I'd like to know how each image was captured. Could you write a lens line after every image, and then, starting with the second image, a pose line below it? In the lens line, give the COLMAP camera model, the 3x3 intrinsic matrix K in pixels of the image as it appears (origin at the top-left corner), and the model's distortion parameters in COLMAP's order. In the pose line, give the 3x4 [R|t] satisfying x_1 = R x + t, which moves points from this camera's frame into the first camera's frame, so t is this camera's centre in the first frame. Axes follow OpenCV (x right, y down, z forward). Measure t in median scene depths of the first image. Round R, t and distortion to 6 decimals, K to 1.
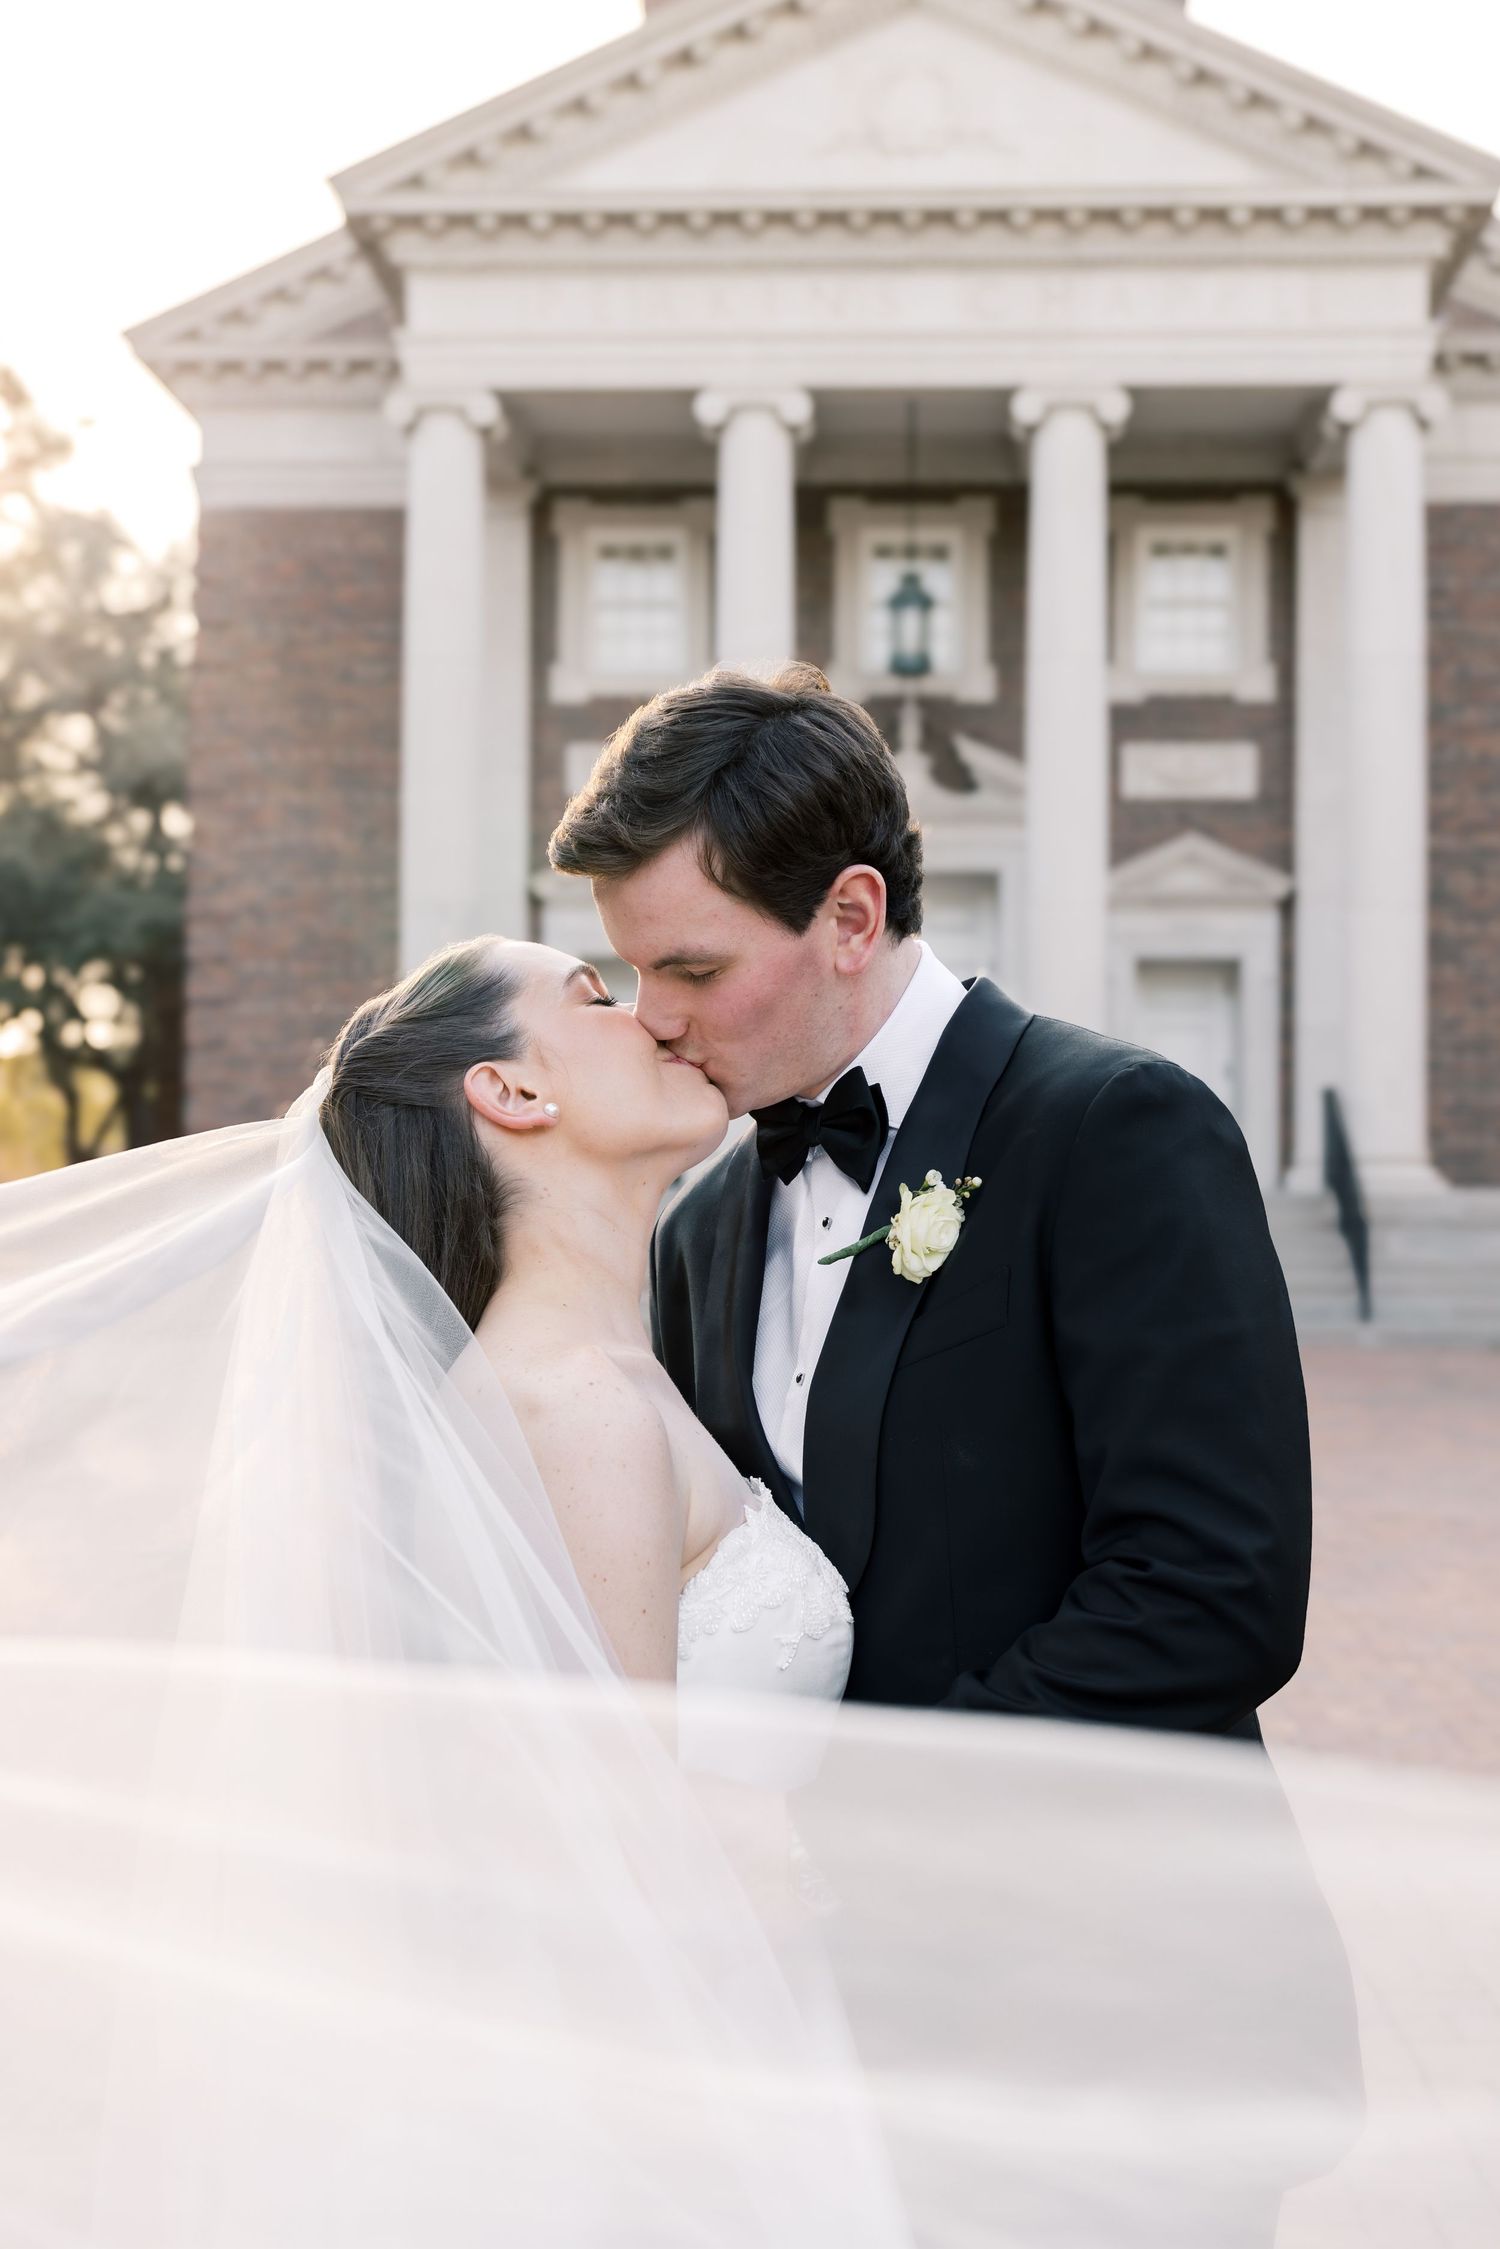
lens RADIAL K [[2992.0, 0, 745.0], [0, 2992.0, 1127.5], [0, 0, 1]] dist [-0.015968, 0.000000]
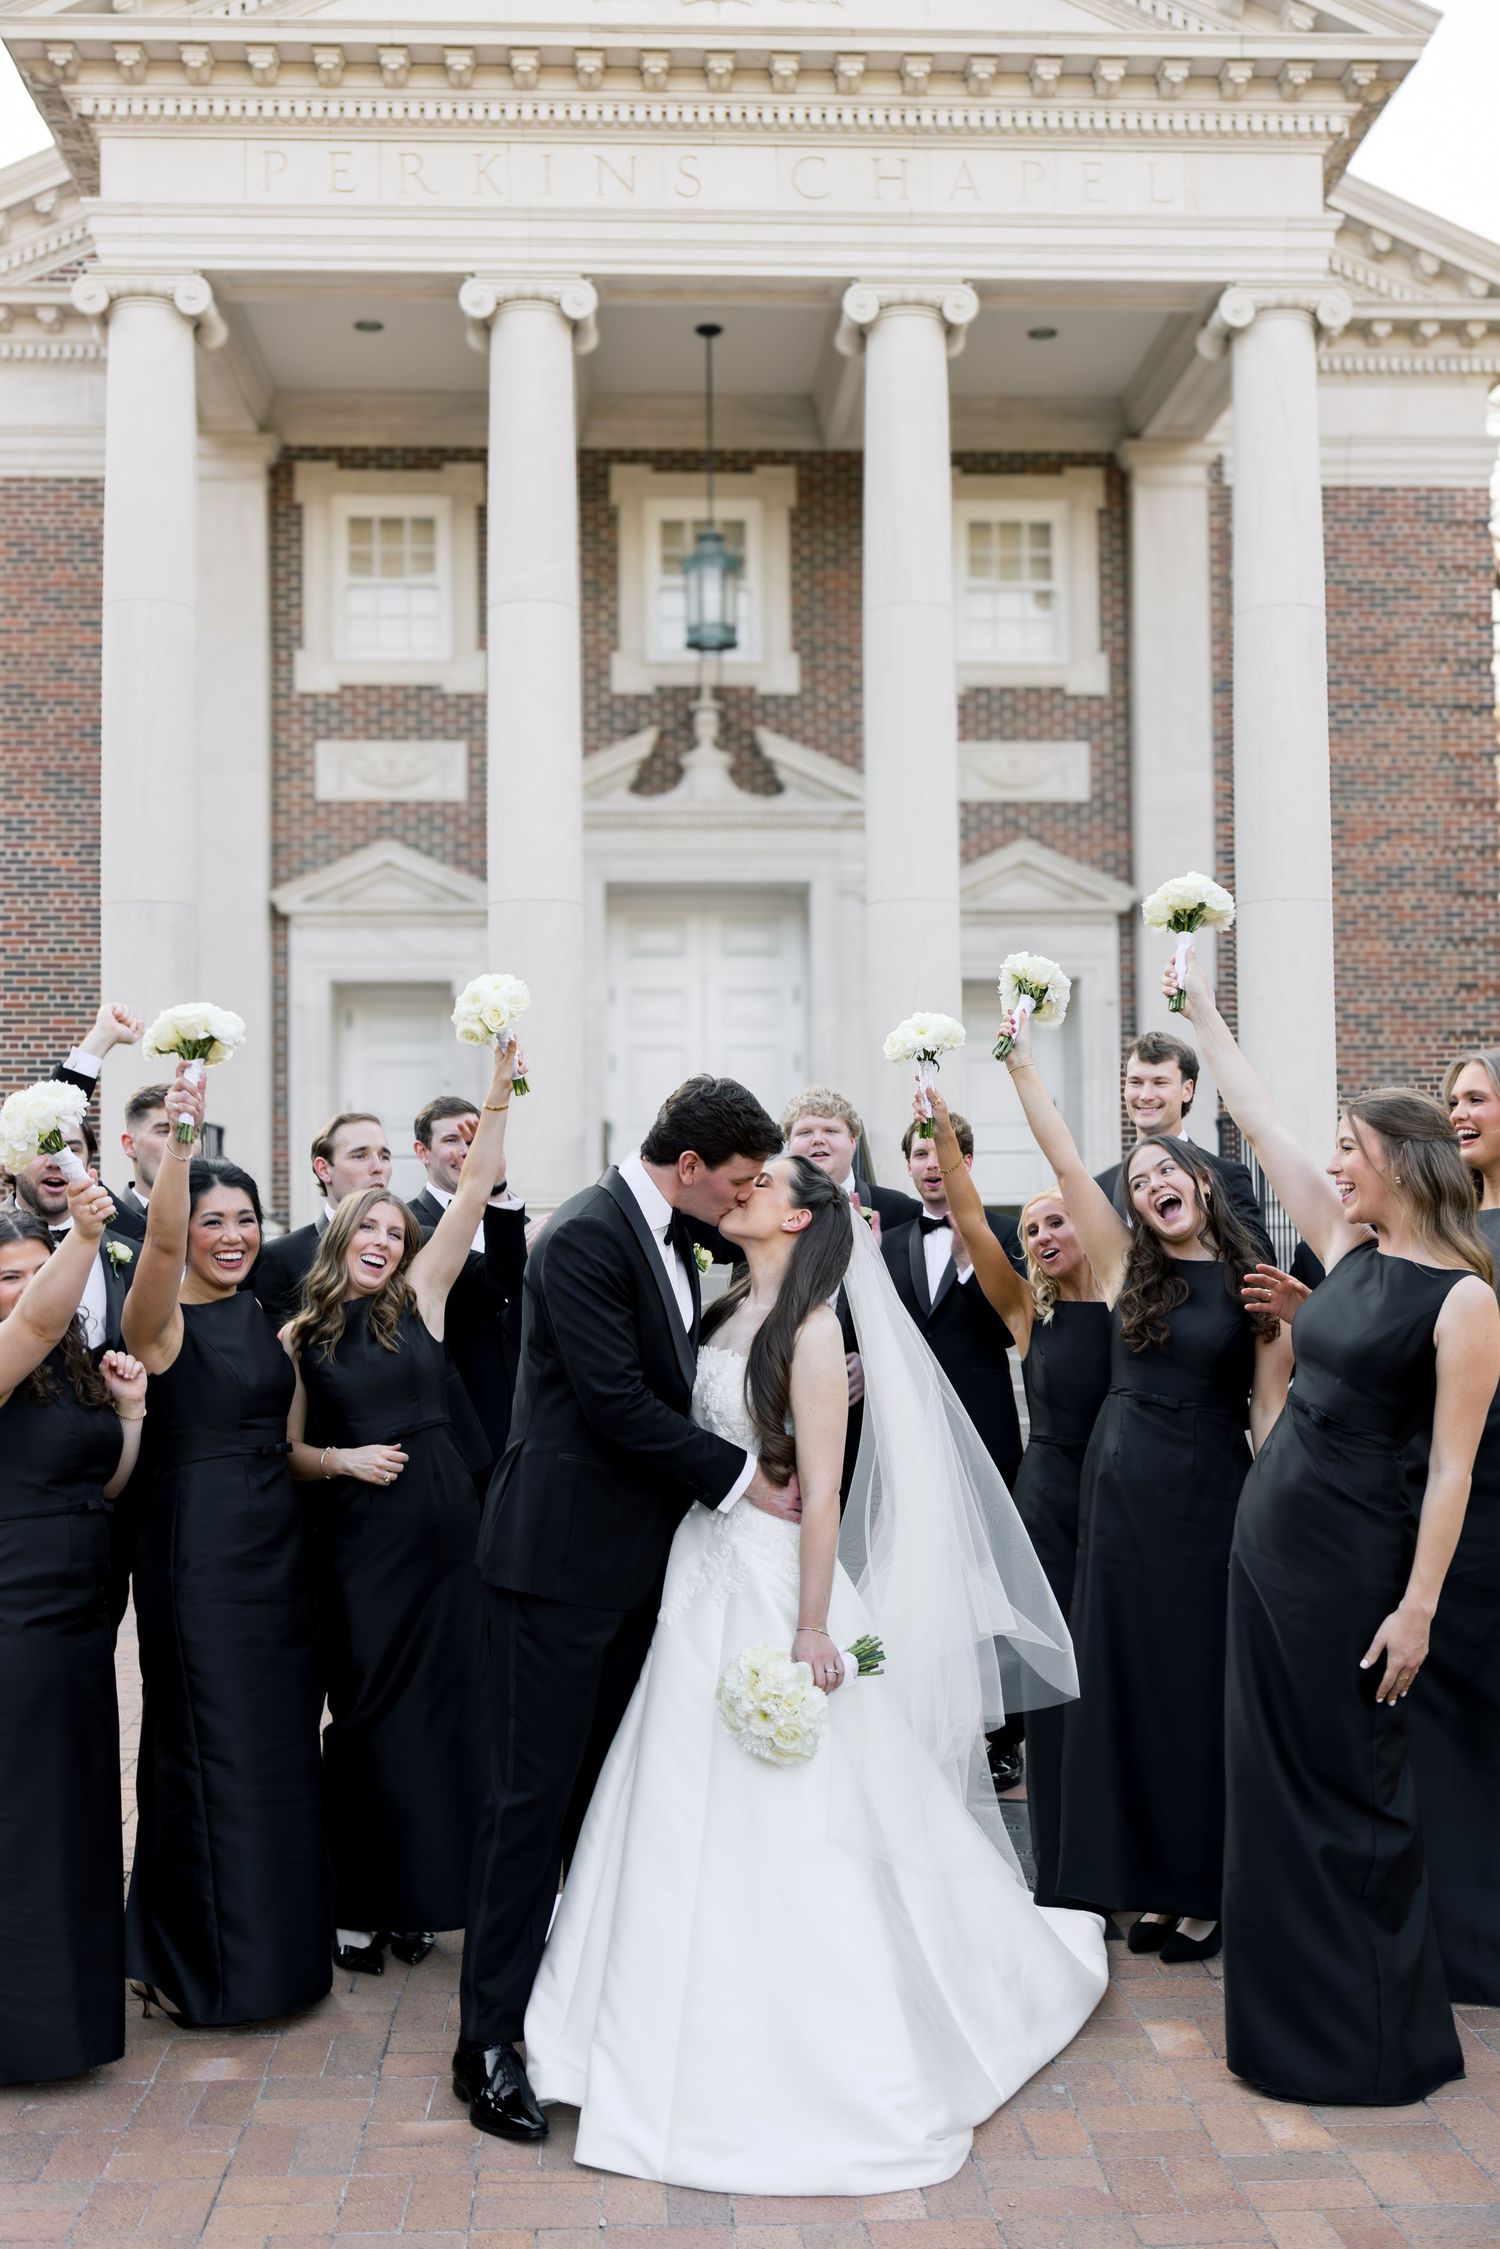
lens RADIAL K [[2309.2, 0, 741.1], [0, 2309.2, 1117.6], [0, 0, 1]] dist [0.017721, 0.000000]
pose [[0.994408, -0.011859, 0.104934, -0.007798], [0.014965, 0.999471, -0.028862, 0.003461], [-0.104537, 0.030271, 0.994060, 0.330927]]
